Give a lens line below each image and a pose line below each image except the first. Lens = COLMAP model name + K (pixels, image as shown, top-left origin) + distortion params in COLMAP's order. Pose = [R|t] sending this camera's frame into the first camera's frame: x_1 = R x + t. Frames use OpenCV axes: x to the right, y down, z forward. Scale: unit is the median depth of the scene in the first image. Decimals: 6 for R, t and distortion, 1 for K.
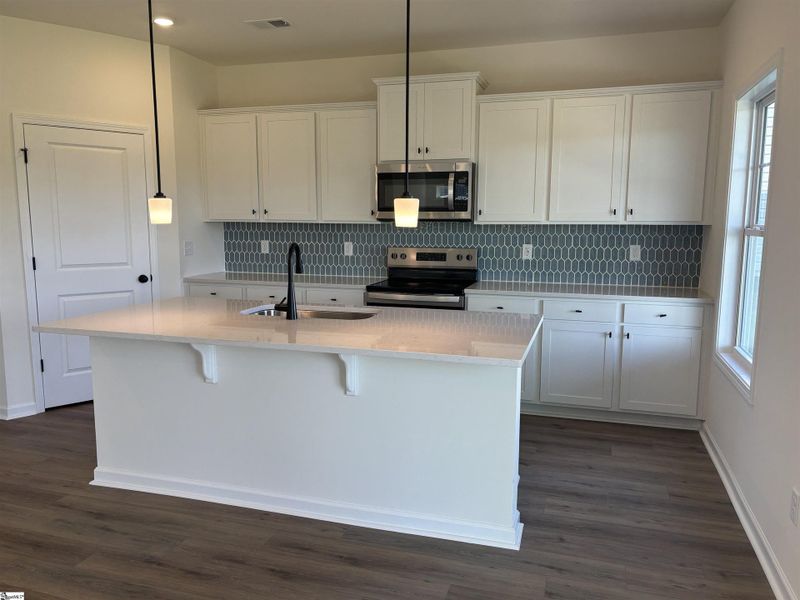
lens RADIAL K [[630.7, 0, 401.1], [0, 630.7, 300.4], [0, 0, 1]] dist [0.051762, -0.047273]
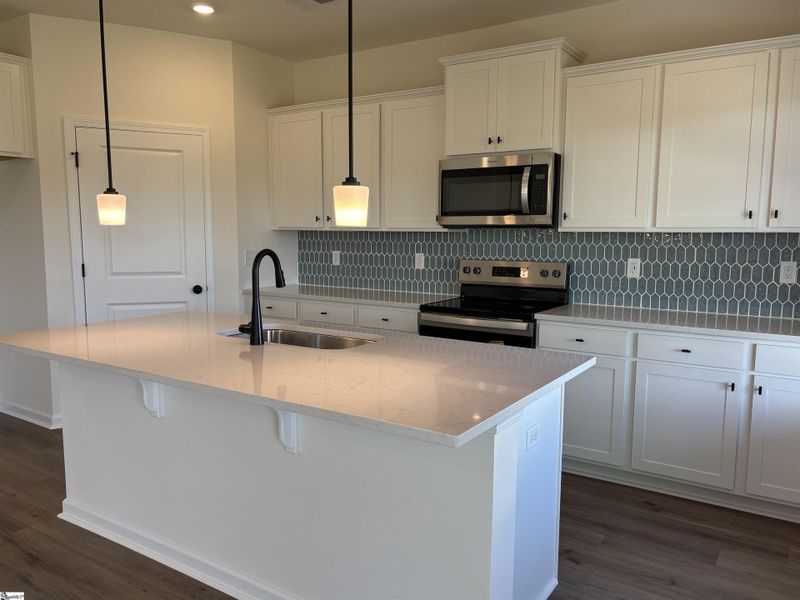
lens RADIAL K [[630.7, 0, 402.9], [0, 630.7, 301.8], [0, 0, 1]] dist [0.051762, -0.047273]
pose [[0.960115, 0.034034, -0.277526, 0.157987], [-0.040403, 0.999034, -0.017263, -0.012332], [0.276671, 0.027787, 0.960563, 0.196720]]
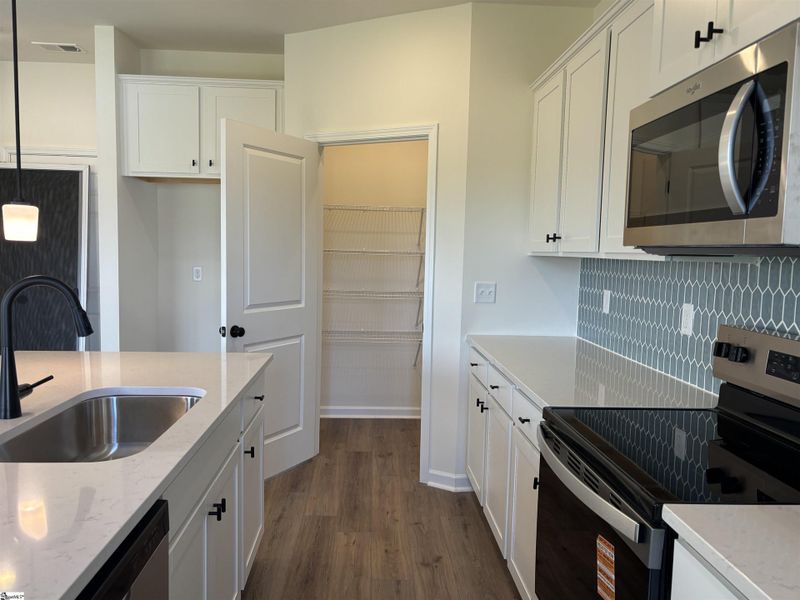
lens RADIAL K [[630.7, 0, 392.4], [0, 630.7, 300.4], [0, 0, 1]] dist [0.051762, -0.047273]
pose [[0.336020, 0.077171, -0.938688, 0.302243], [-0.140707, 0.989566, 0.030986, -0.093321], [0.931285, 0.121669, 0.343372, 0.769983]]
